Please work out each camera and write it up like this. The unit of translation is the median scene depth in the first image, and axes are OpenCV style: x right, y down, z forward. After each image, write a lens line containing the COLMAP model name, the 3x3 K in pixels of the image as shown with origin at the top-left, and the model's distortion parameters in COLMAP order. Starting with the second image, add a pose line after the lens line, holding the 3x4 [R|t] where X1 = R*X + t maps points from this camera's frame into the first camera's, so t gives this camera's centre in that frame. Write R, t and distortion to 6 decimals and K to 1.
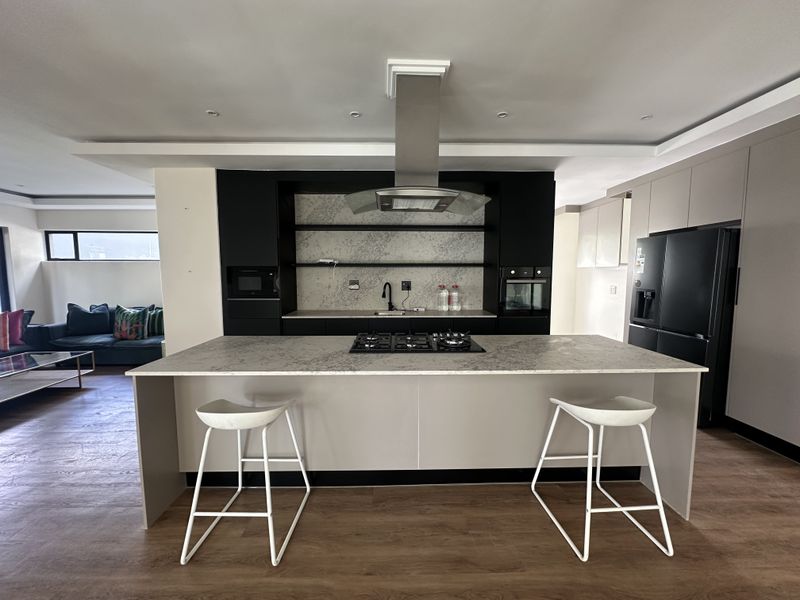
lens RADIAL K [[322.7, 0, 400.0], [0, 322.7, 300.0], [0, 0, 1]] dist [-0.009211, -0.000112]
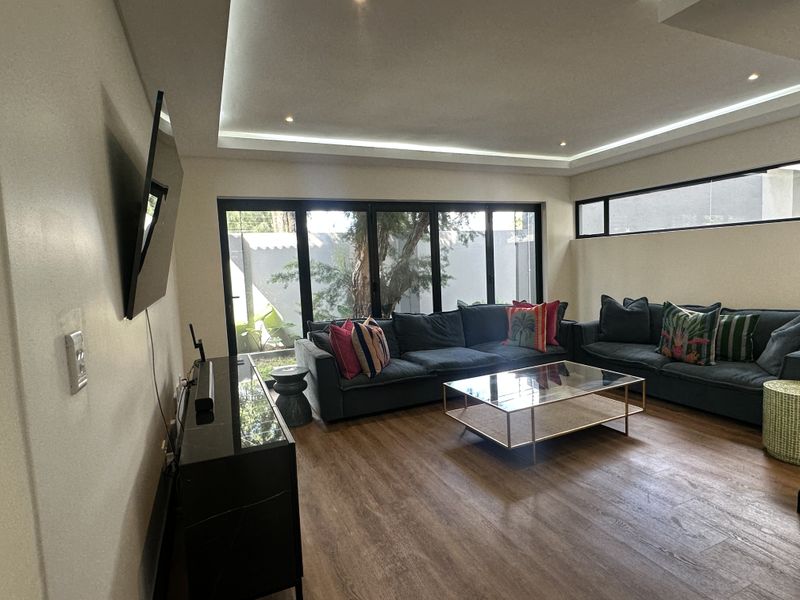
lens RADIAL K [[432.6, 0, 400.0], [0, 432.6, 300.0], [0, 0, 1]] dist [-0.001326, -0.000288]
pose [[0.390213, 0.067998, -0.918210, -0.320162], [-0.039784, 0.997583, 0.056968, -0.014960], [0.919865, 0.014300, 0.391975, 0.197217]]
